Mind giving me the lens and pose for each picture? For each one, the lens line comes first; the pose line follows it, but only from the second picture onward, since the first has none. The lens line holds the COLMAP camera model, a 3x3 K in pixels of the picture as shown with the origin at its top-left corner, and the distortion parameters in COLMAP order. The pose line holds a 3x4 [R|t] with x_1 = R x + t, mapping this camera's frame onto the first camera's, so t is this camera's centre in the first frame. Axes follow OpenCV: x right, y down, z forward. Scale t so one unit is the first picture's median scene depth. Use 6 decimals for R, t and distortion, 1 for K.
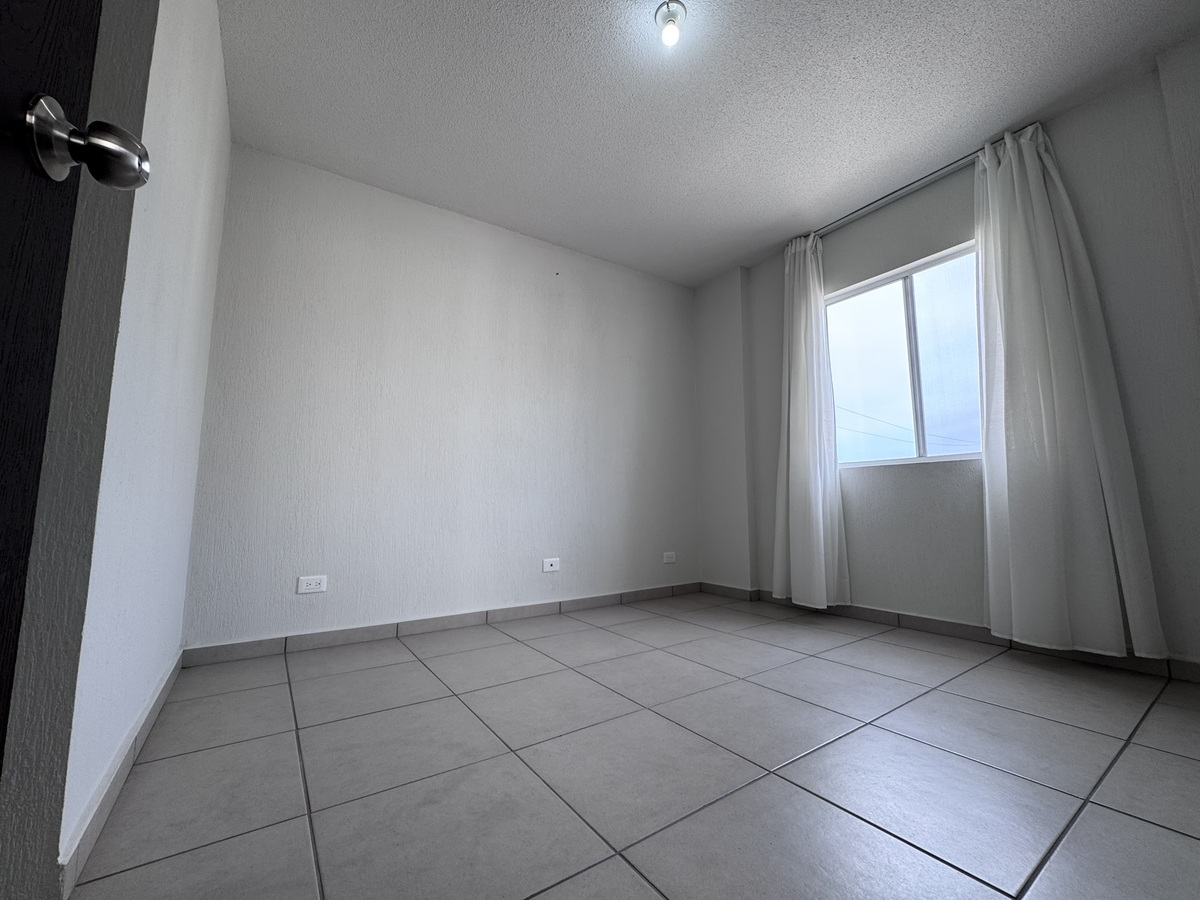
lens RADIAL K [[479.4, 0, 598.8], [0, 479.4, 448.0], [0, 0, 1]] dist [-0.002763, -0.000502]
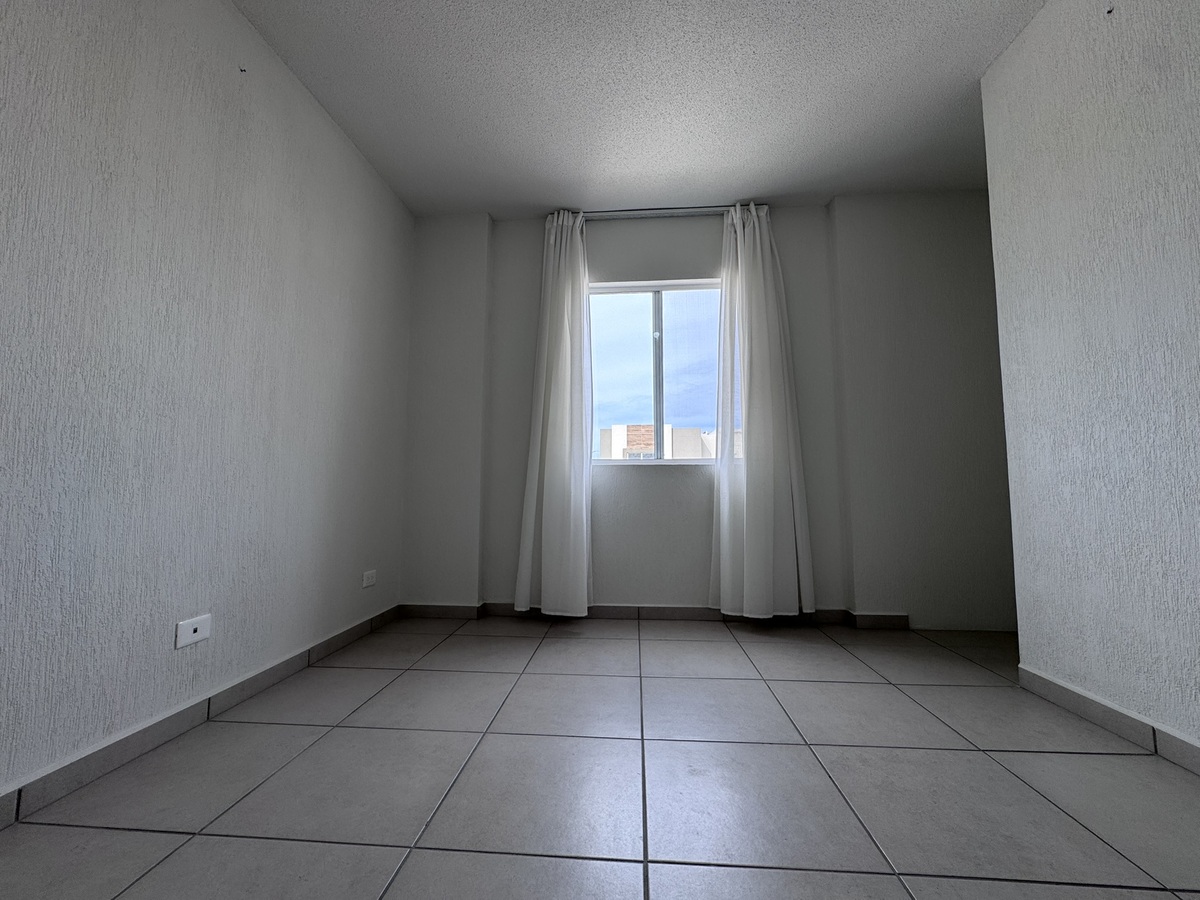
lens RADIAL K [[479.4, 0, 598.8], [0, 479.4, 448.0], [0, 0, 1]] dist [-0.002763, -0.000502]
pose [[0.632048, 0.072884, 0.771494, -0.244578], [-0.095619, 0.995294, -0.015690, 0.022781], [-0.769007, -0.063853, 0.636043, 0.389089]]
